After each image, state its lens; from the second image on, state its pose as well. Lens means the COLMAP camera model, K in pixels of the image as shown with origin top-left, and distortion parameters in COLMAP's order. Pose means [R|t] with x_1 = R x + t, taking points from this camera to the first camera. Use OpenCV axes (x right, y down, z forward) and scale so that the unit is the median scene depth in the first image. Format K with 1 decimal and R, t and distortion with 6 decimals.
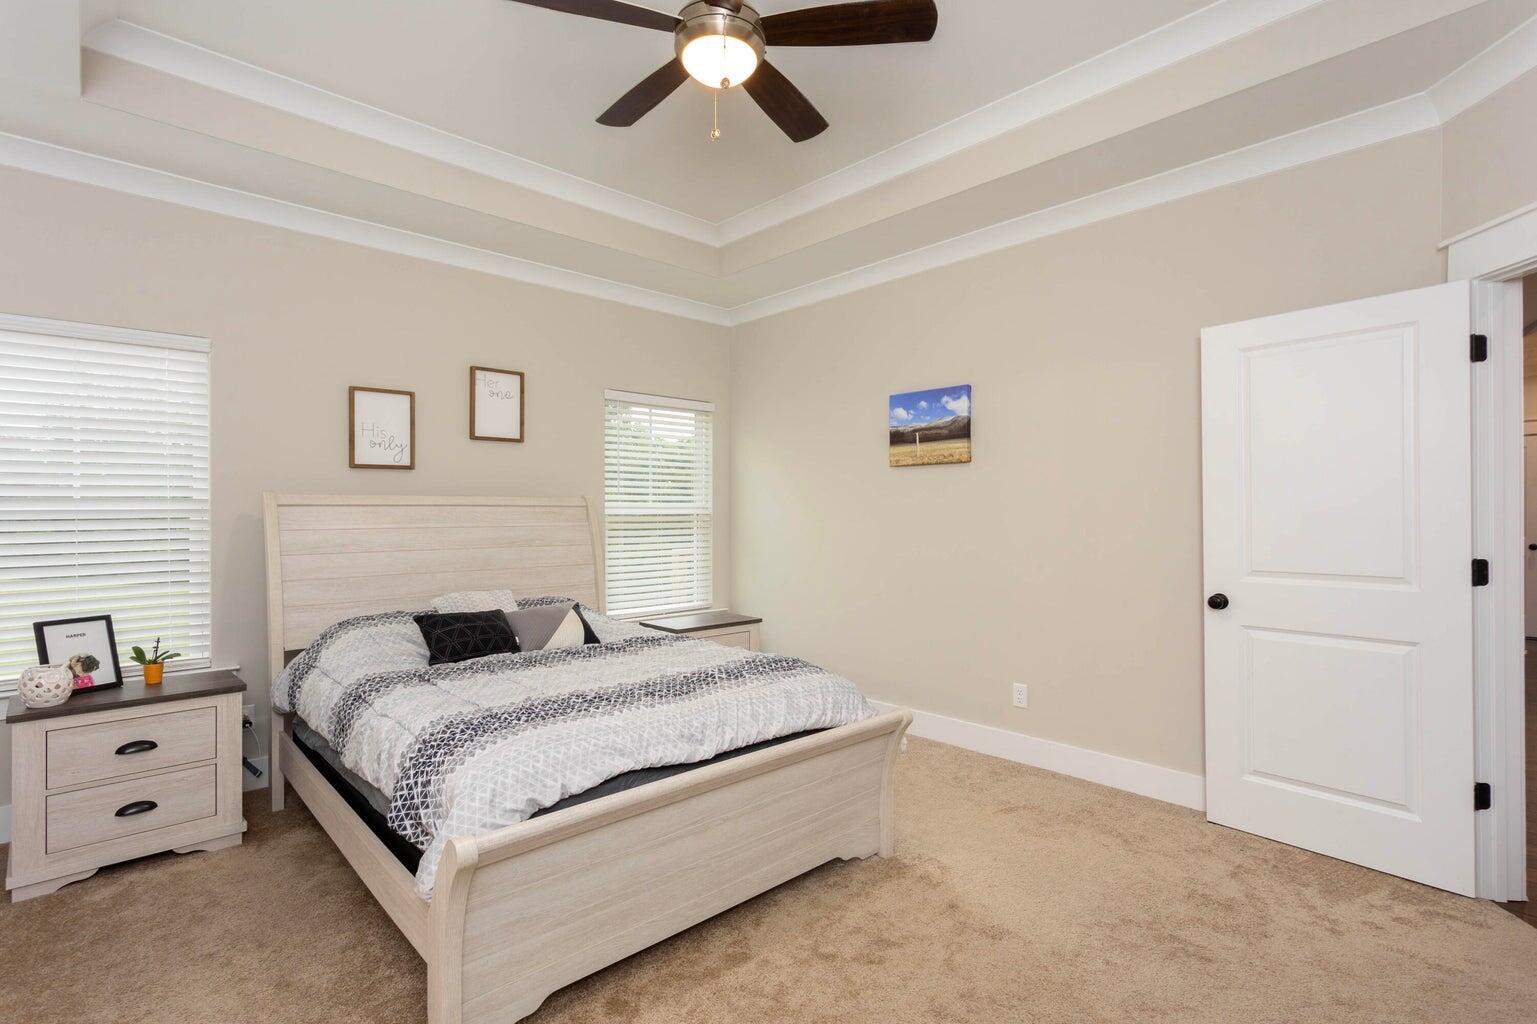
lens RADIAL K [[726.0, 0, 772.5], [0, 726.0, 513.8], [0, 0, 1]] dist [0.006354, 0.001638]
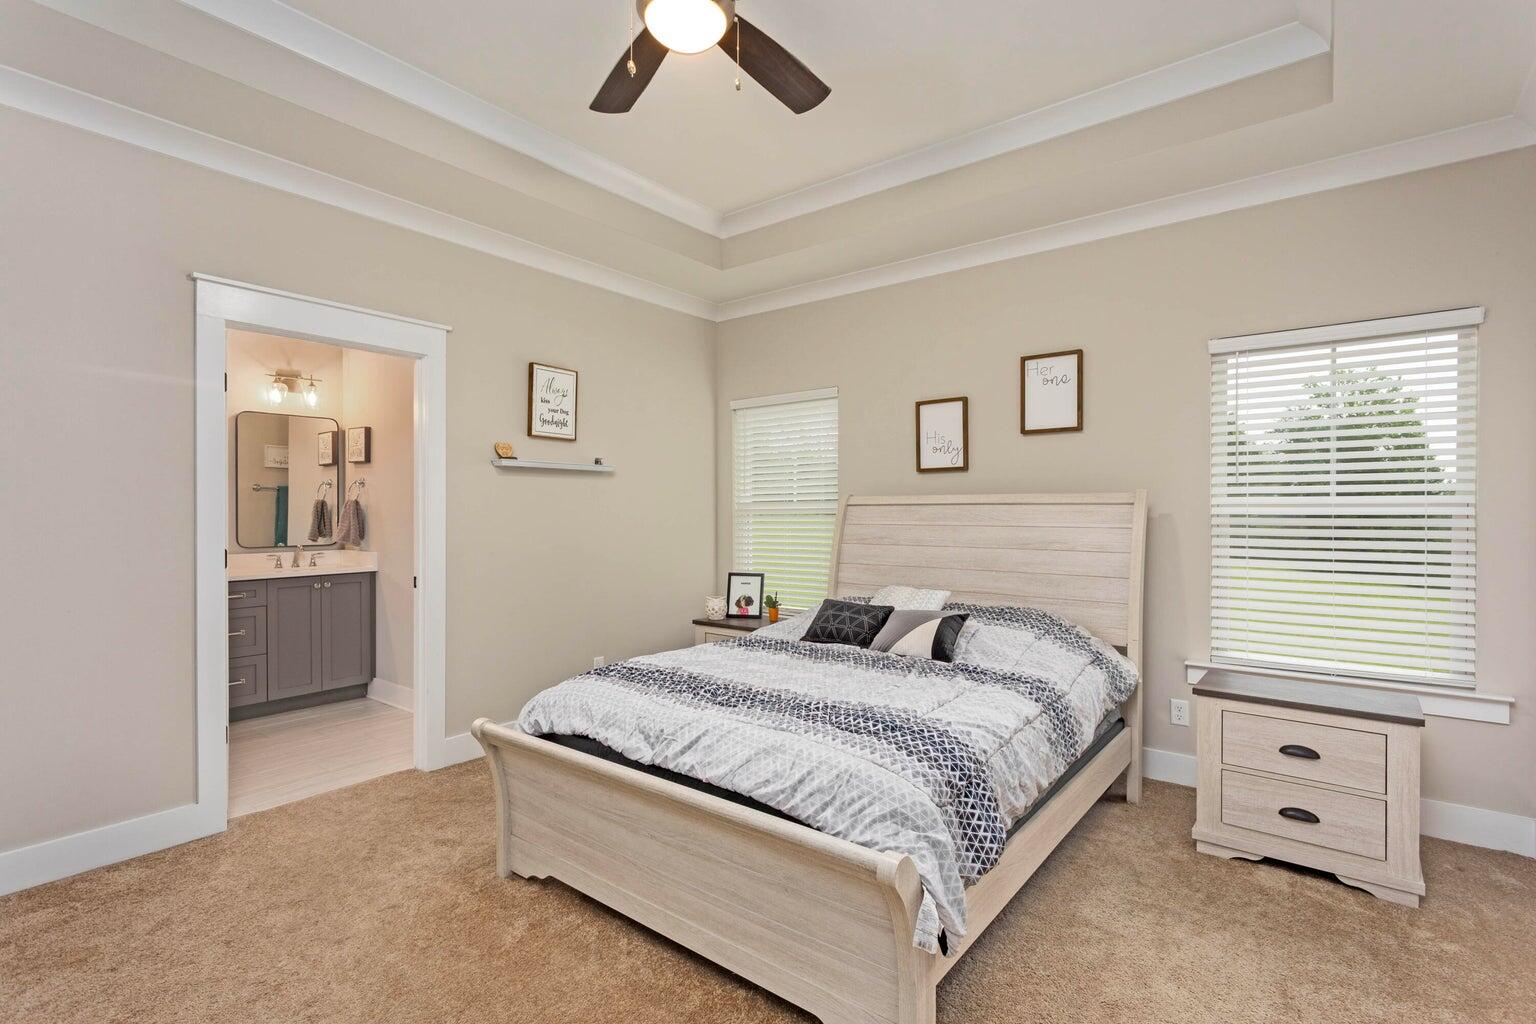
lens RADIAL K [[725.5, 0, 780.7], [0, 725.5, 510.9], [0, 0, 1]] dist [0.006354, 0.001638]
pose [[0.166594, 0.002344, -0.986023, 0.512081], [-0.004693, 0.999988, 0.001584, -0.002241], [0.986014, 0.004364, 0.166603, 0.577589]]
